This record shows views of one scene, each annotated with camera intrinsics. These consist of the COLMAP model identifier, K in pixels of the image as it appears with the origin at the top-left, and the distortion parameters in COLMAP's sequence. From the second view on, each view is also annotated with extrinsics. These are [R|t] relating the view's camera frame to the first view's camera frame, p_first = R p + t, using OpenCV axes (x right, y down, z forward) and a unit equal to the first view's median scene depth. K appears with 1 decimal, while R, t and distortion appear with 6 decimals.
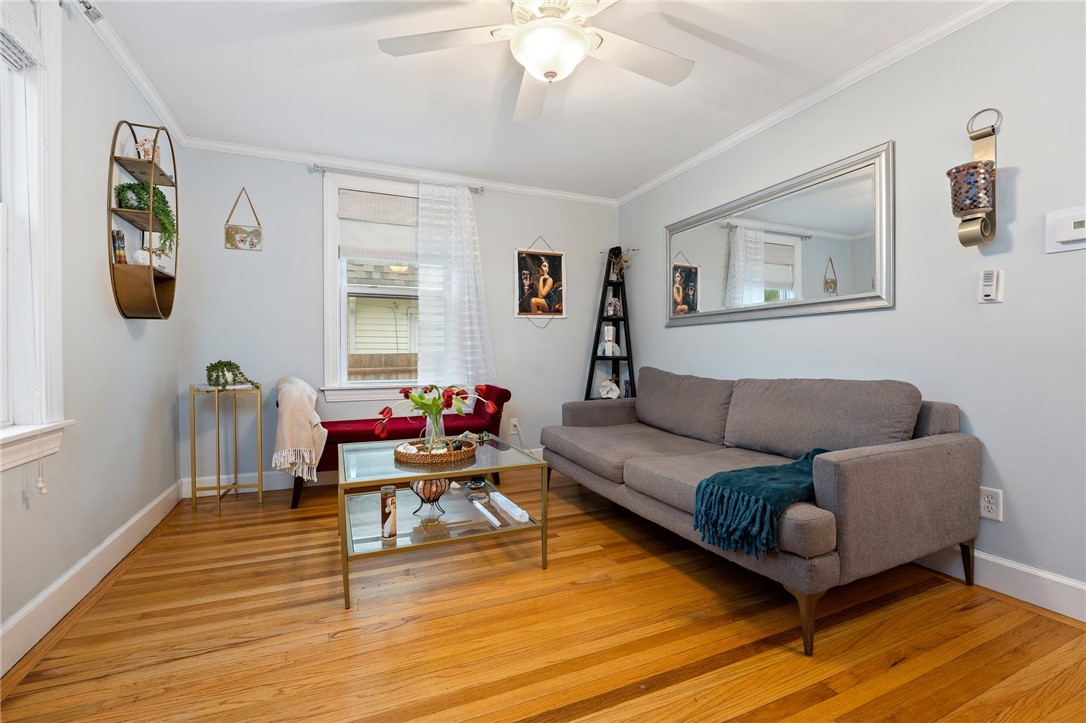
lens RADIAL K [[474.8, 0, 544.6], [0, 474.8, 362.7], [0, 0, 1]] dist [-0.021682, -0.000062]
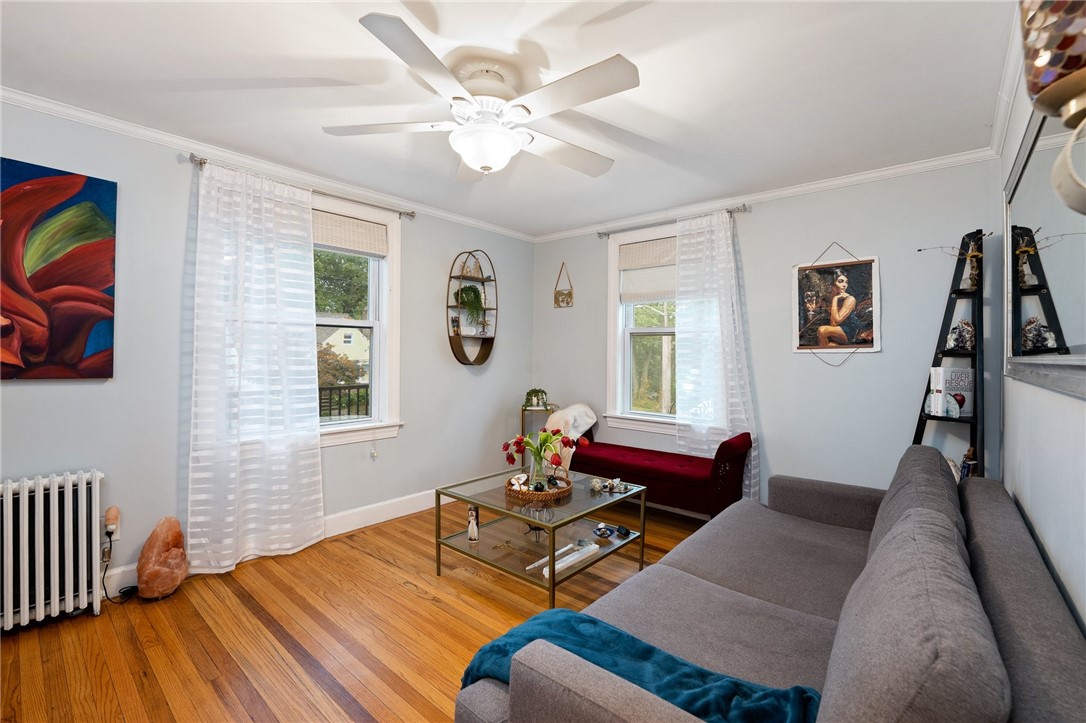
lens RADIAL K [[474.8, 0, 543.3], [0, 474.8, 351.9], [0, 0, 1]] dist [-0.021682, -0.000062]
pose [[0.426307, 0.003994, -0.904570, 0.465440], [-0.030271, 0.999493, -0.009853, -0.075367], [0.904072, 0.031583, 0.426212, 0.285896]]
